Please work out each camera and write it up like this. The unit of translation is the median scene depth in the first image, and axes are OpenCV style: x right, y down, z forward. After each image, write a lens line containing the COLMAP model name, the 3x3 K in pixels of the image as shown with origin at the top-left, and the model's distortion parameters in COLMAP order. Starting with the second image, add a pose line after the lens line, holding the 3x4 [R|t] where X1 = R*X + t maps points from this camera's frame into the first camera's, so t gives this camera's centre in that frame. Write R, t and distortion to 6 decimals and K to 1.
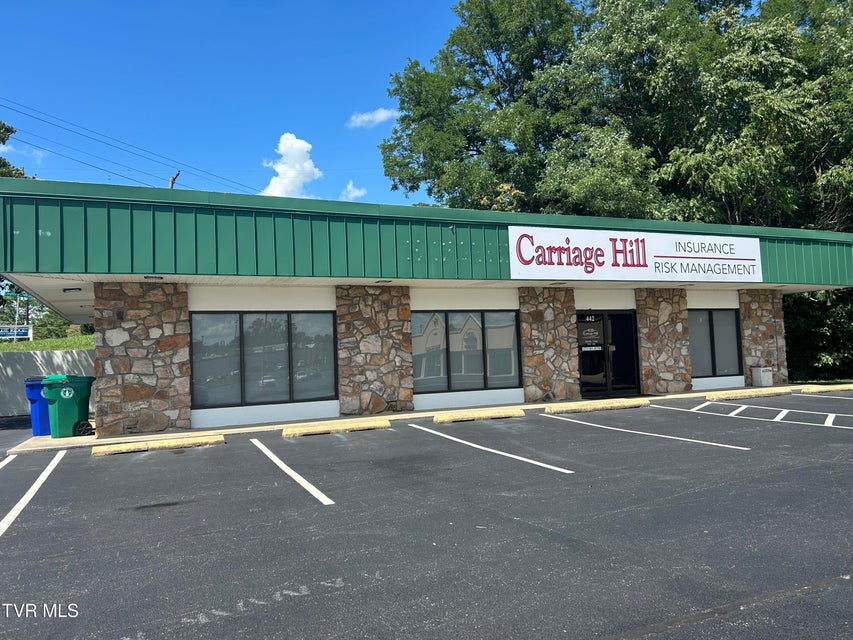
lens RADIAL K [[649.1, 0, 423.5], [0, 649.1, 331.3], [0, 0, 1]] dist [0.053106, -0.043148]
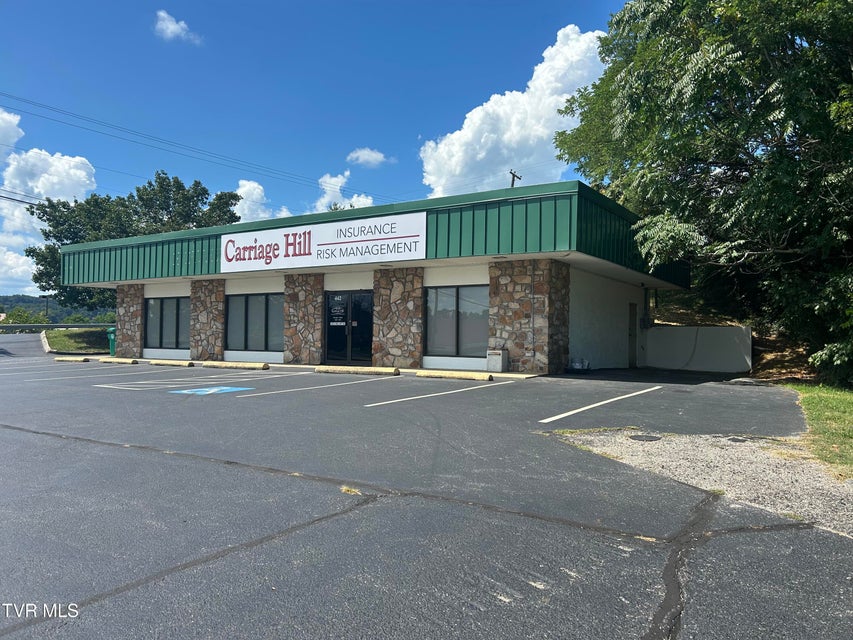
lens RADIAL K [[636.7, 0, 432.1], [0, 636.7, 324.8], [0, 0, 1]] dist [0.088310, -0.107563]
pose [[0.550500, 0.028571, -0.834346, 1.477017], [0.007032, 0.999220, 0.038857, -0.016853], [0.834806, -0.027257, 0.549870, 0.568866]]
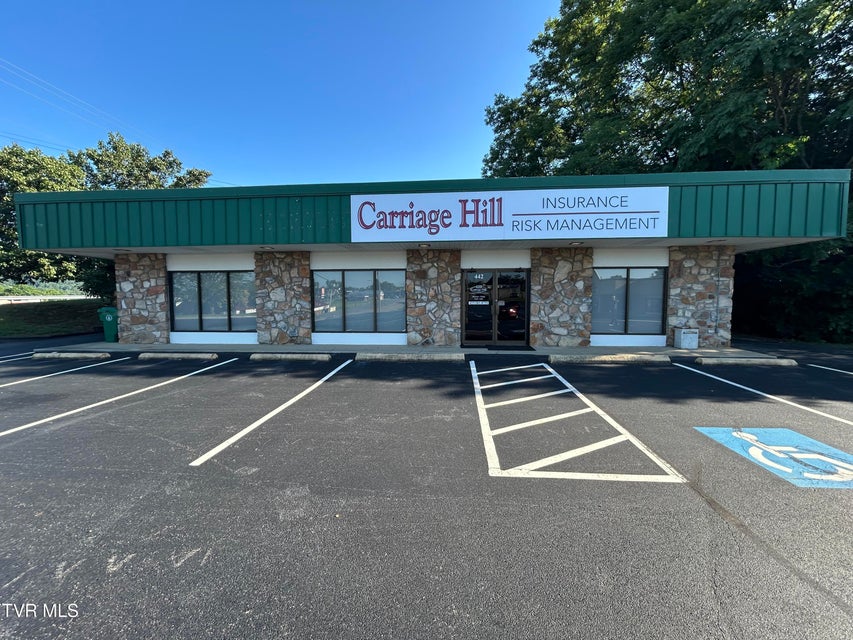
lens RADIAL K [[344.3, 0, 425.1], [0, 344.3, 321.7], [0, 0, 1]] dist [0.001678, -0.000231]
pose [[0.880891, 0.066593, -0.468612, 0.516953], [-0.011566, 0.992786, 0.119339, -0.013077], [0.473179, -0.099705, 0.875306, 0.474091]]
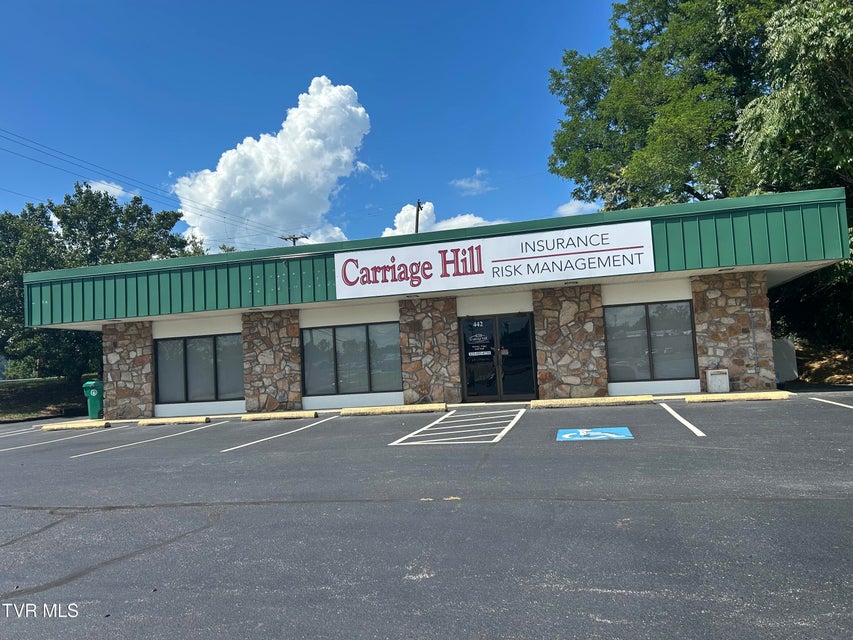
lens RADIAL K [[636.7, 0, 423.1], [0, 636.7, 328.1], [0, 0, 1]] dist [0.088310, -0.107563]
pose [[0.797183, -0.045175, -0.602045, 0.889268], [0.050597, 0.998688, -0.007941, -0.011144], [0.601613, -0.024131, 0.798423, 0.163984]]
